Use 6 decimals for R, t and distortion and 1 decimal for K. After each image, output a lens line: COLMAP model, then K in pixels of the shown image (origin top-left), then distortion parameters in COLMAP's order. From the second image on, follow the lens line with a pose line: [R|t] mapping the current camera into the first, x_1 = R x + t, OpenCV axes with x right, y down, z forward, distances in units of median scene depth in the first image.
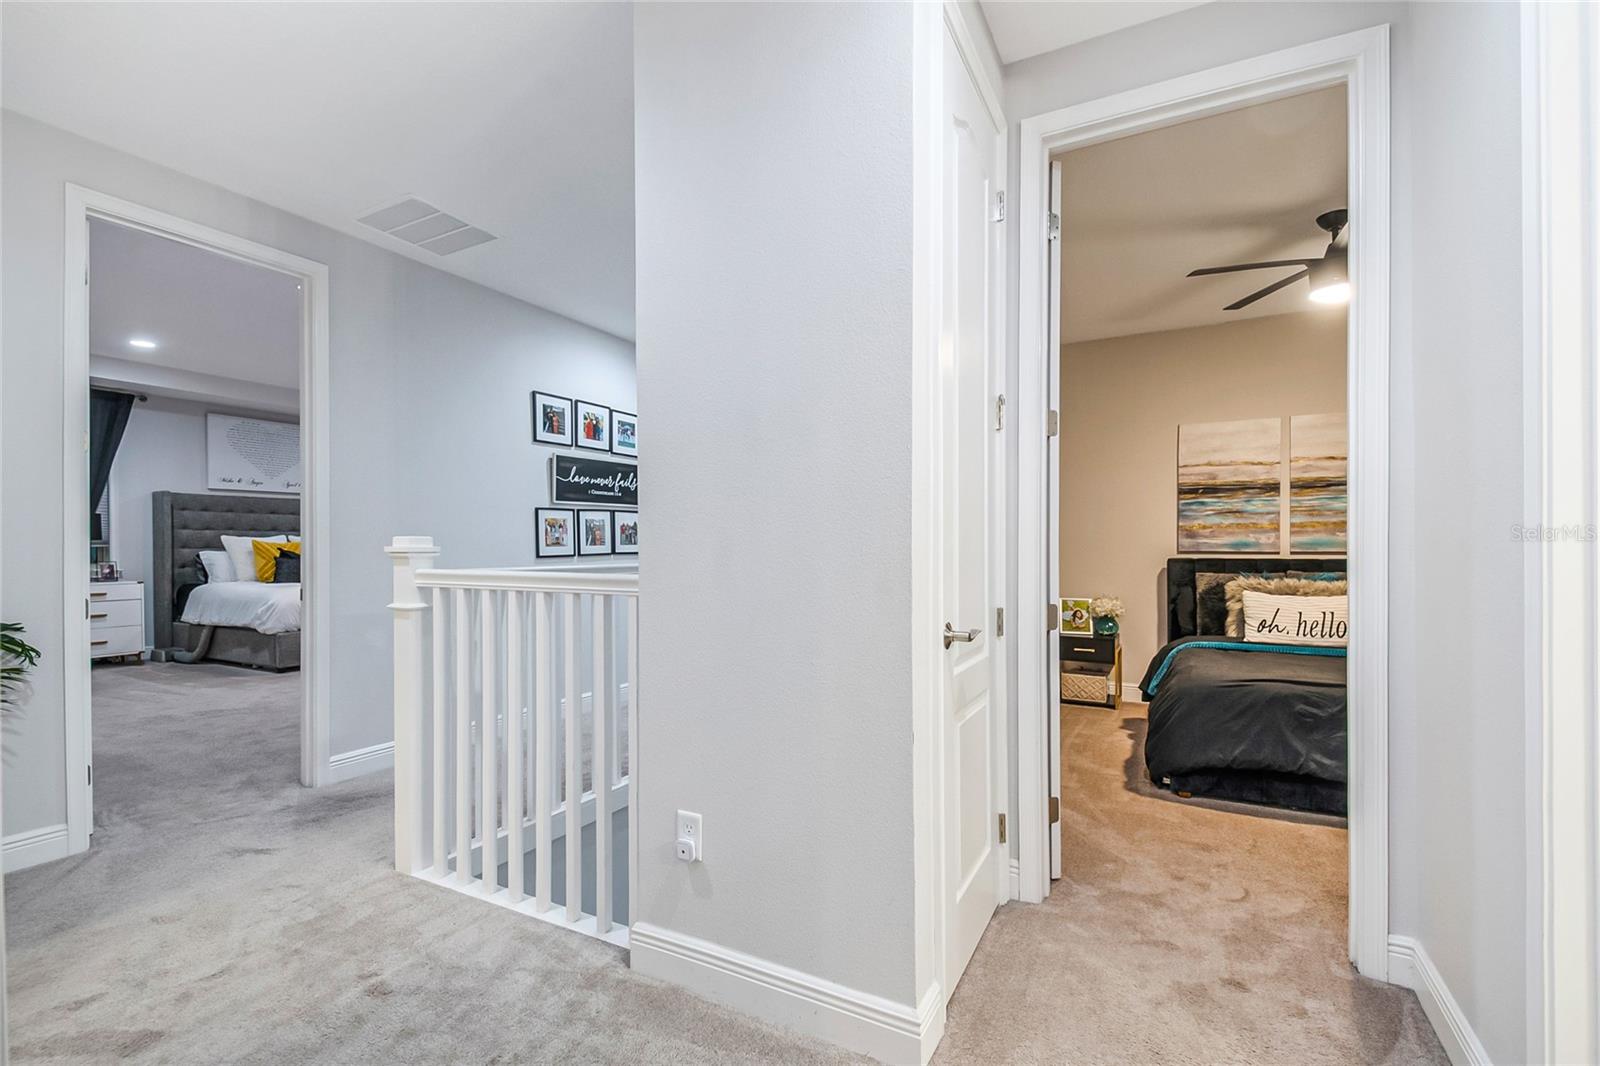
lens RADIAL K [[710.1, 0, 798.5], [0, 710.1, 544.2], [0, 0, 1]] dist [0.006965, -0.011161]
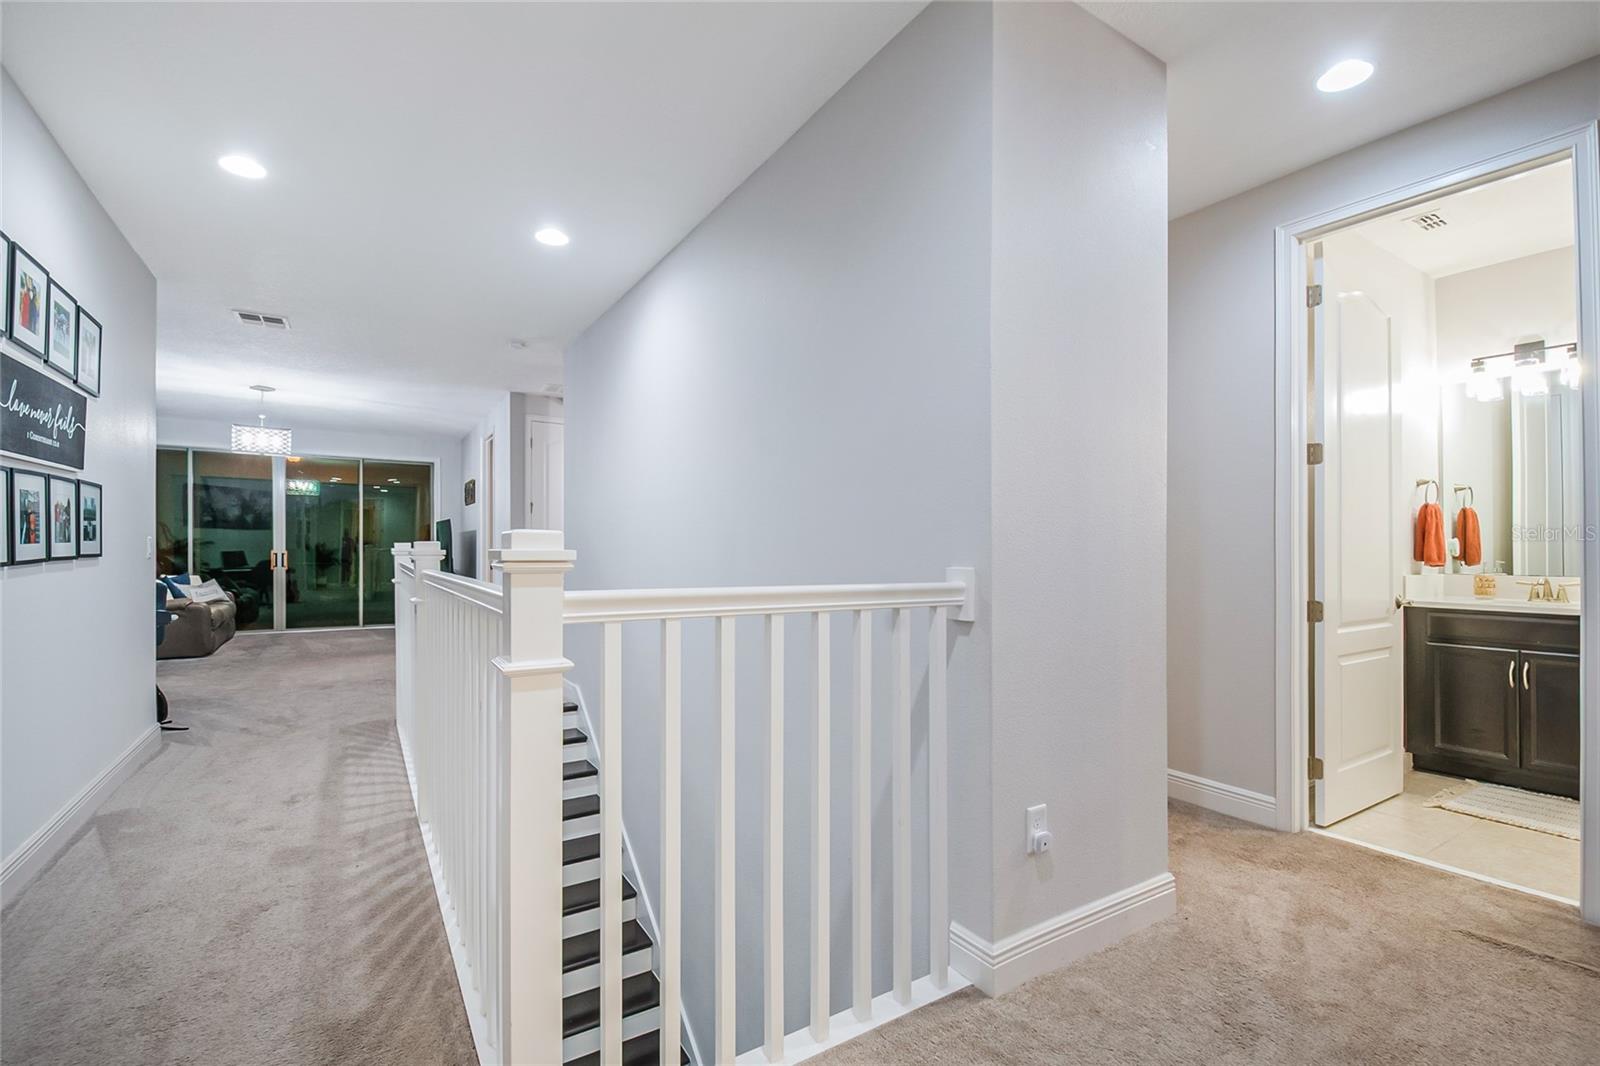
lens RADIAL K [[710.1, 0, 802.9], [0, 710.1, 546.5], [0, 0, 1]] dist [0.006965, -0.011161]
pose [[0.489433, 0.006195, 0.872019, -0.465217], [-0.010361, 0.999945, -0.001289, -0.001088], [-0.871979, -0.008404, 0.489470, 0.295709]]
